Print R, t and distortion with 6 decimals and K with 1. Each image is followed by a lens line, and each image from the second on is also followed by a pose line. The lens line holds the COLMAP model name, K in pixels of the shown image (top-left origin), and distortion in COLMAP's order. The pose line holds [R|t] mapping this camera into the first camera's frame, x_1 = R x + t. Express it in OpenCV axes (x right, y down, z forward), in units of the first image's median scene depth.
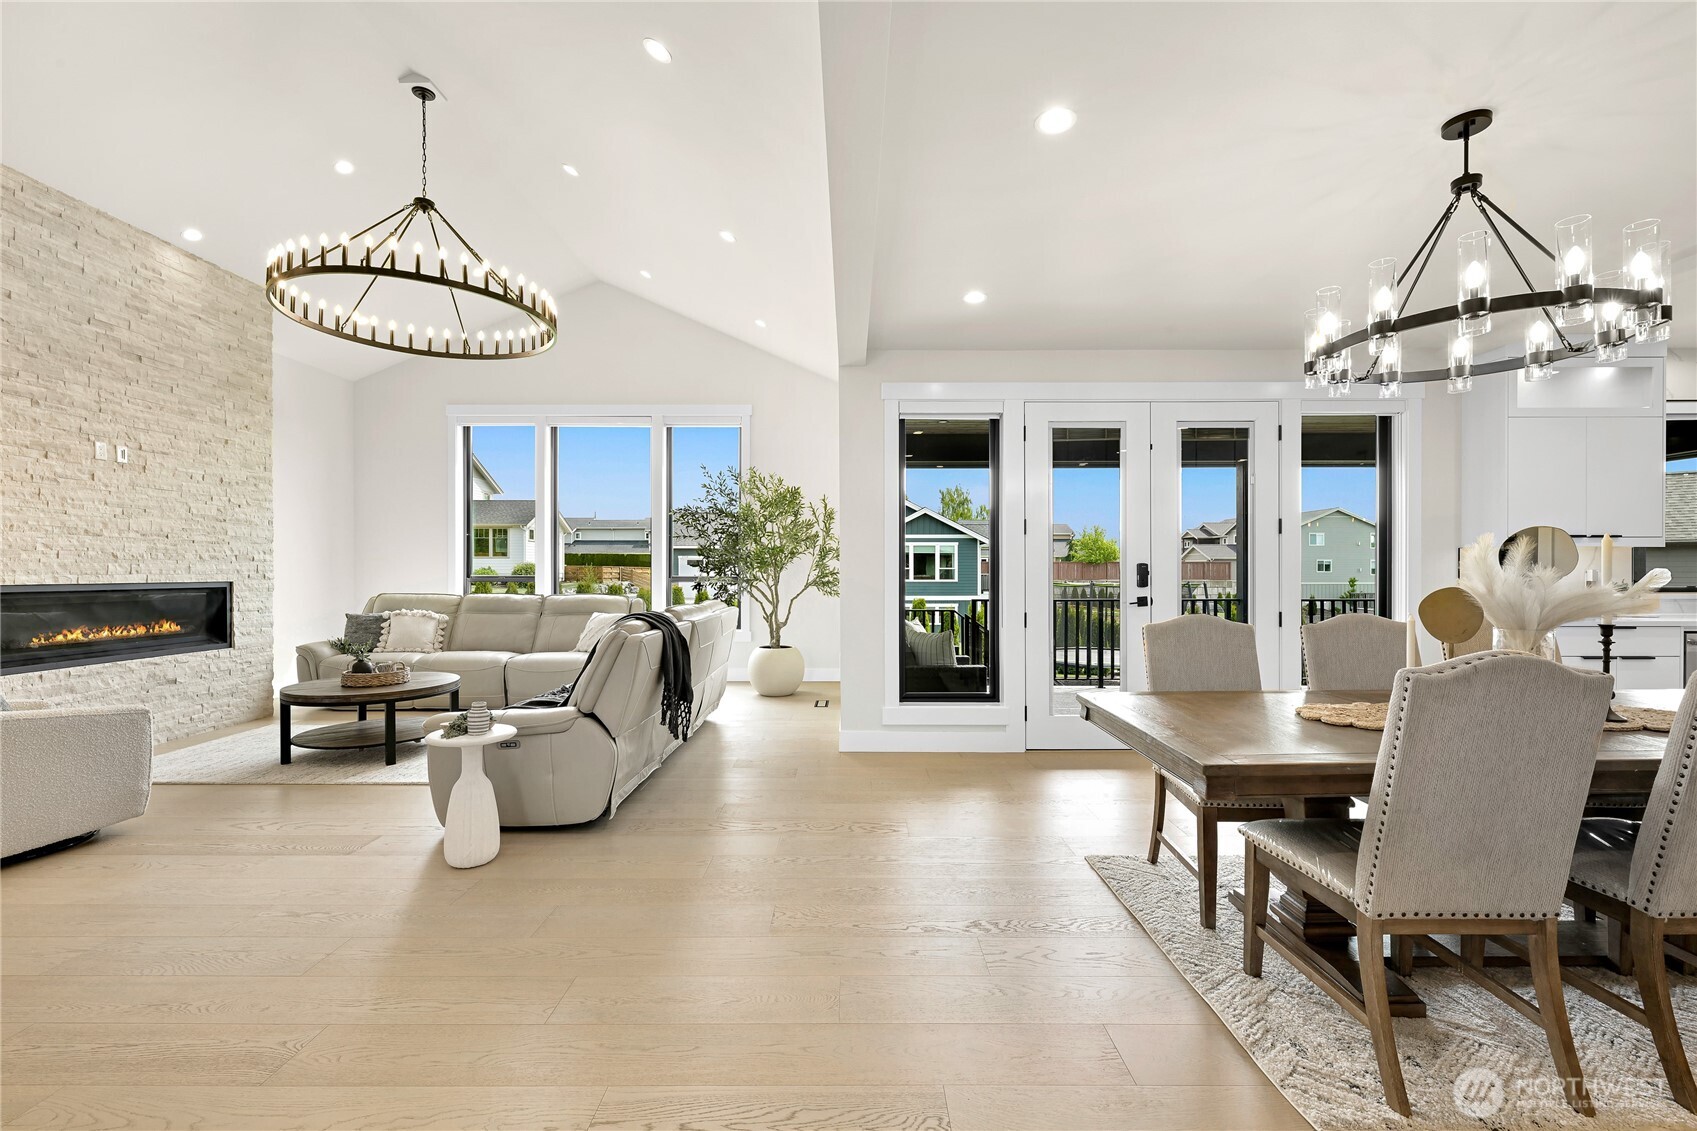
lens RADIAL K [[711.3, 0, 849.9], [0, 711.3, 576.9], [0, 0, 1]] dist [-0.001013, 0.000043]
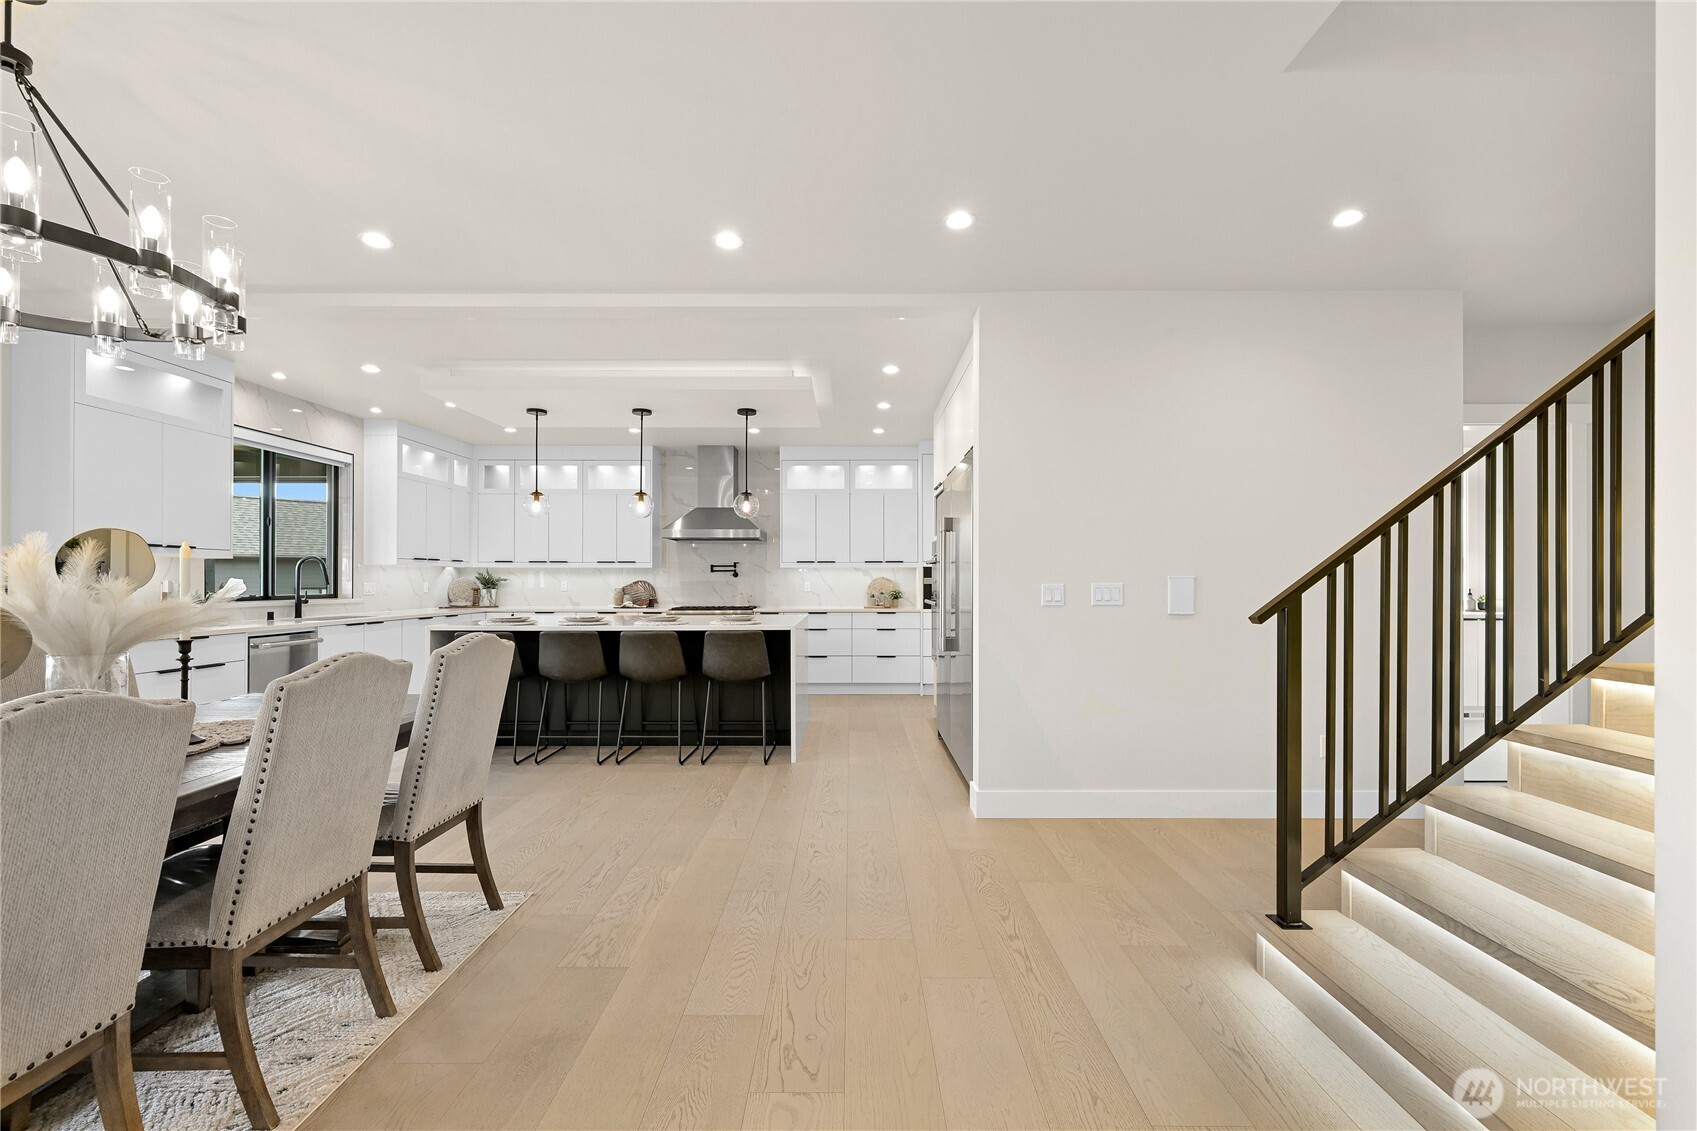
lens RADIAL K [[711.3, 0, 849.9], [0, 711.3, 576.9], [0, 0, 1]] dist [-0.001013, 0.000043]
pose [[-0.002426, 0.008501, 0.999961, 0.099104], [0.007482, 0.999936, -0.008482, -0.000575], [-0.999969, 0.007461, -0.002490, 0.098217]]
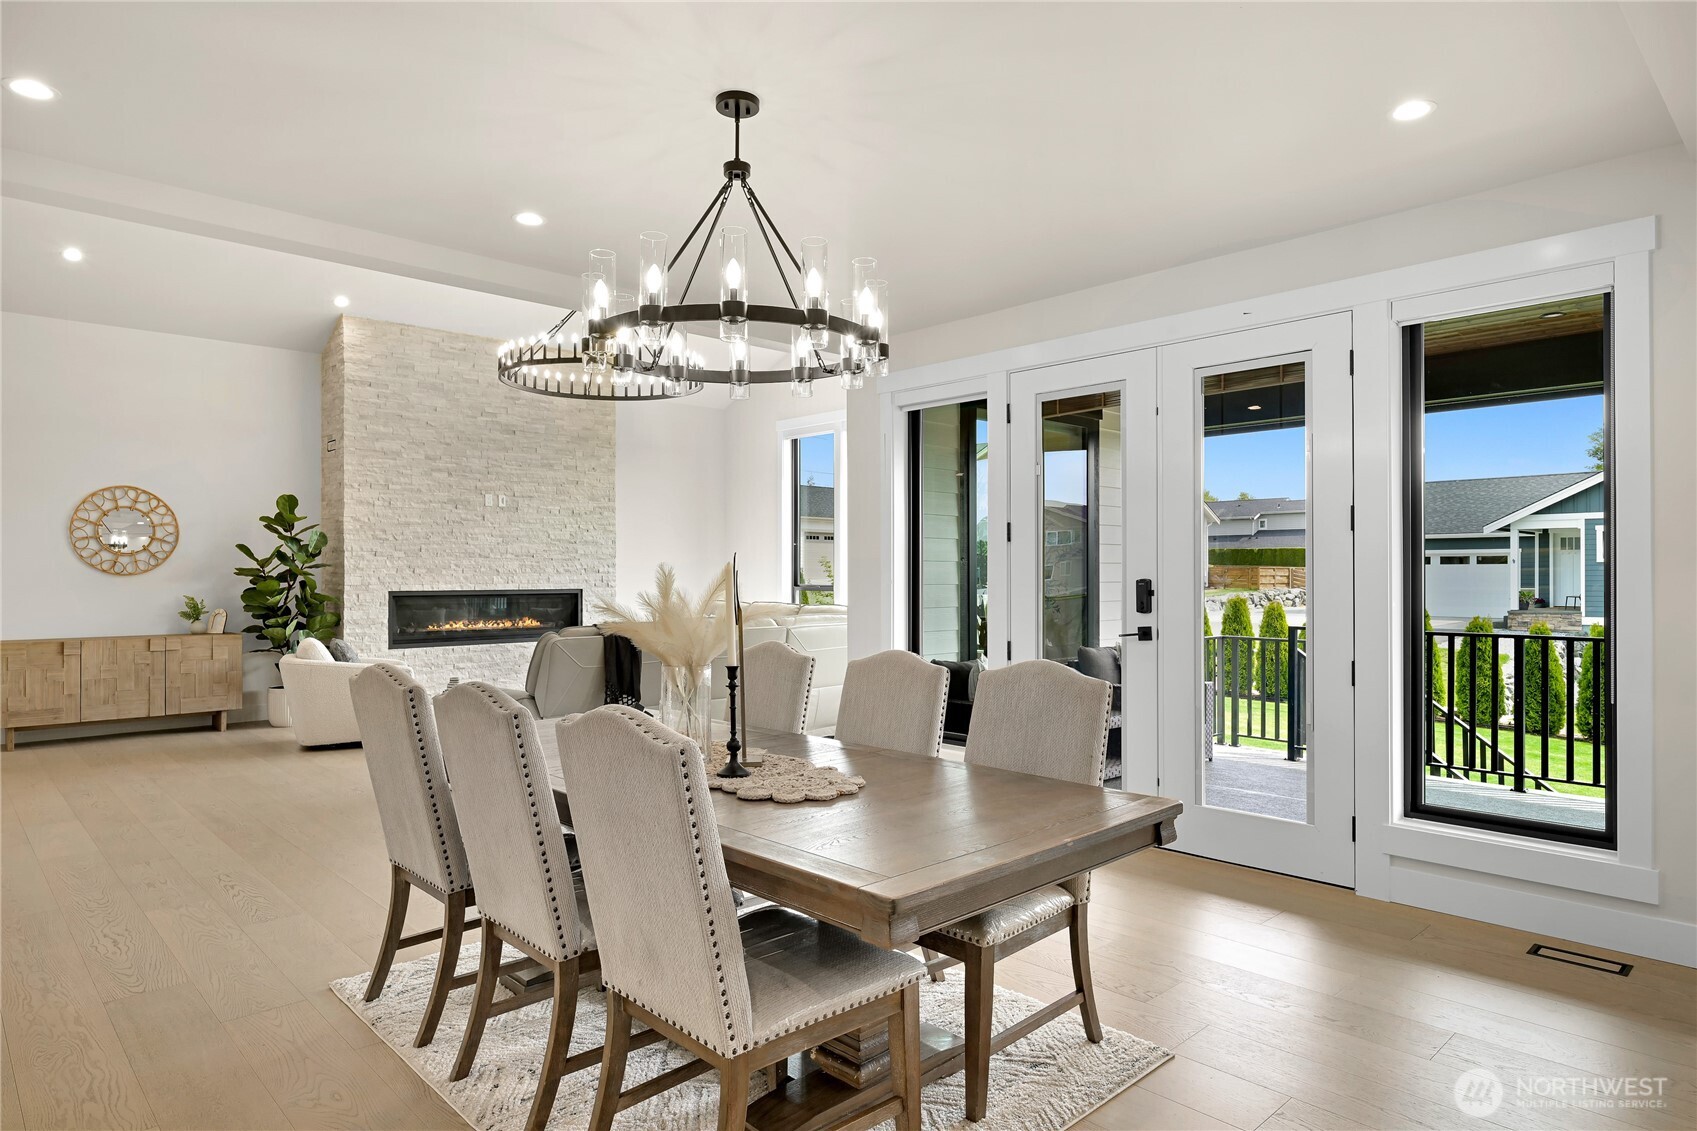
lens RADIAL K [[983.4, 0, 848.5], [0, 983.4, 565.5], [0, 0, 1]] dist [-0.000369, -0.000281]
pose [[0.692952, -0.005716, -0.720961, 0.921340], [-0.005188, 0.999903, -0.012914, -0.018553], [0.720965, 0.012689, 0.692855, 0.122182]]
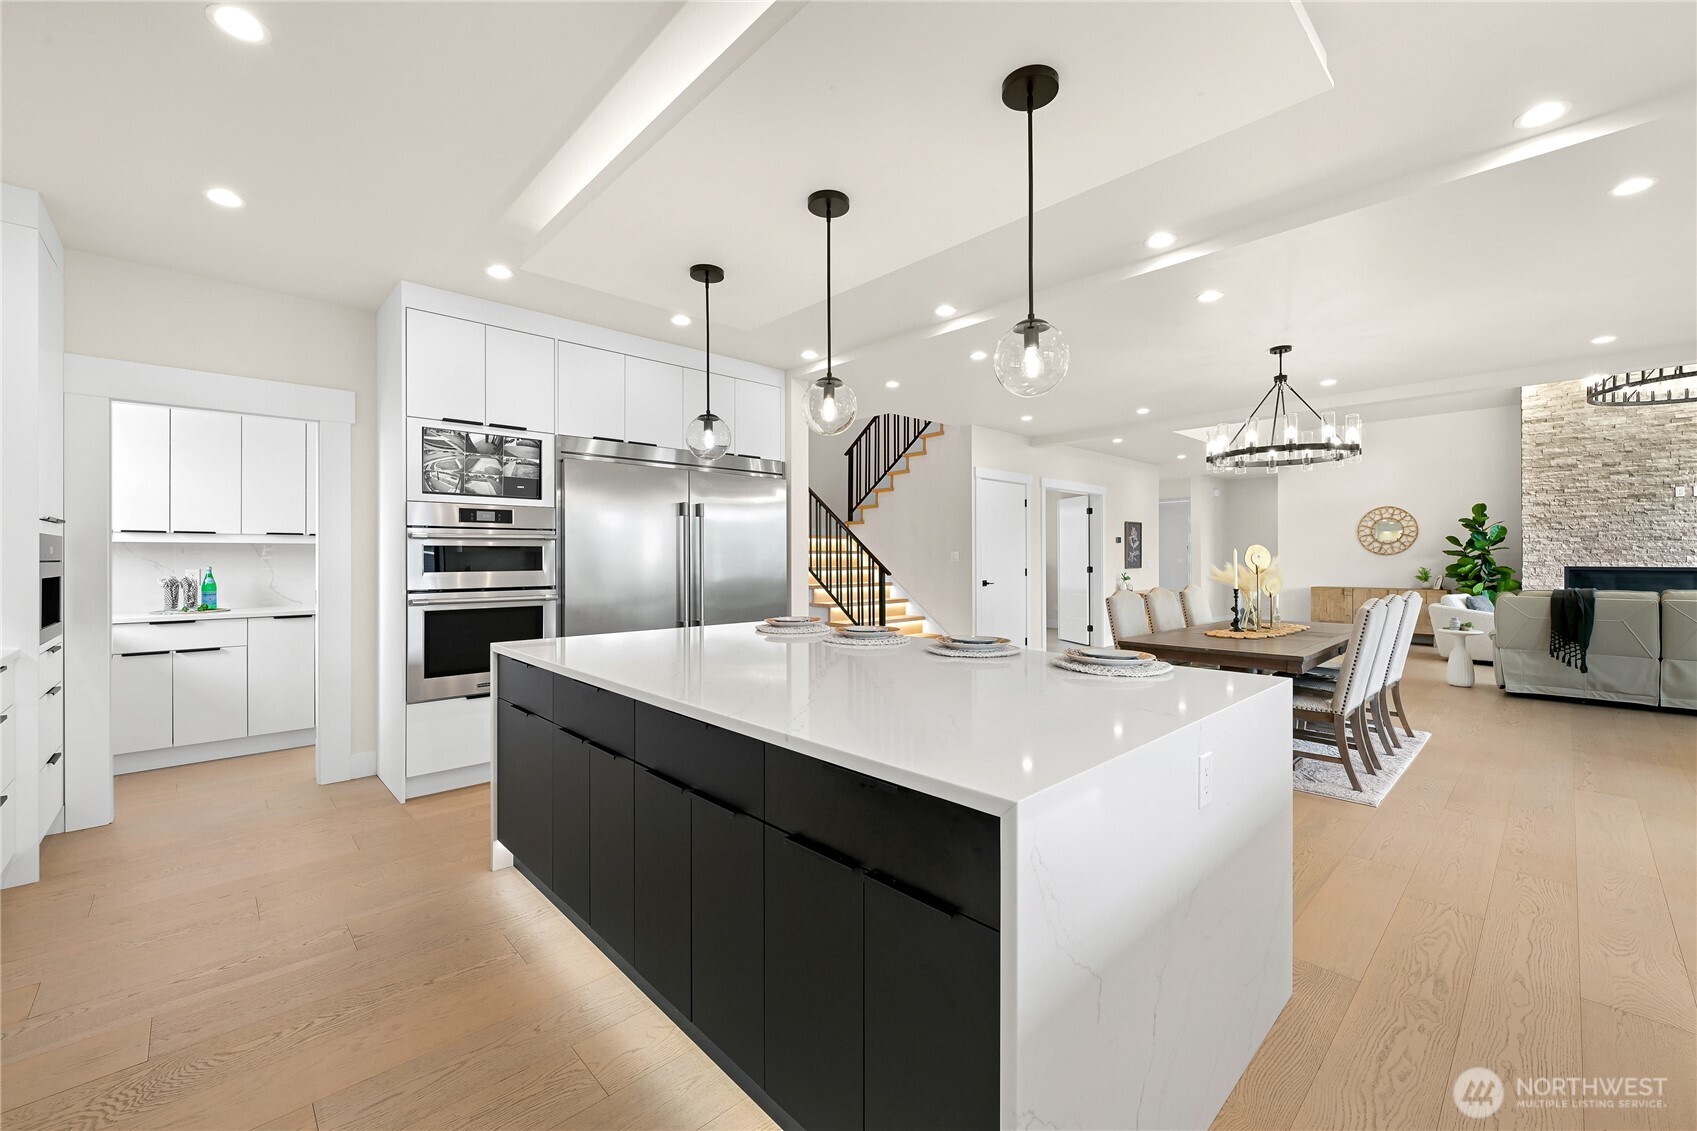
lens RADIAL K [[682.0, 0, 852.5], [0, 682.0, 563.5], [0, 0, 1]] dist [-0.001244, -0.000183]
pose [[-0.717510, 0.009482, -0.696484, 1.566593], [-0.002735, 0.999861, 0.016430, -0.021030], [0.696543, 0.013693, -0.717385, 0.770082]]
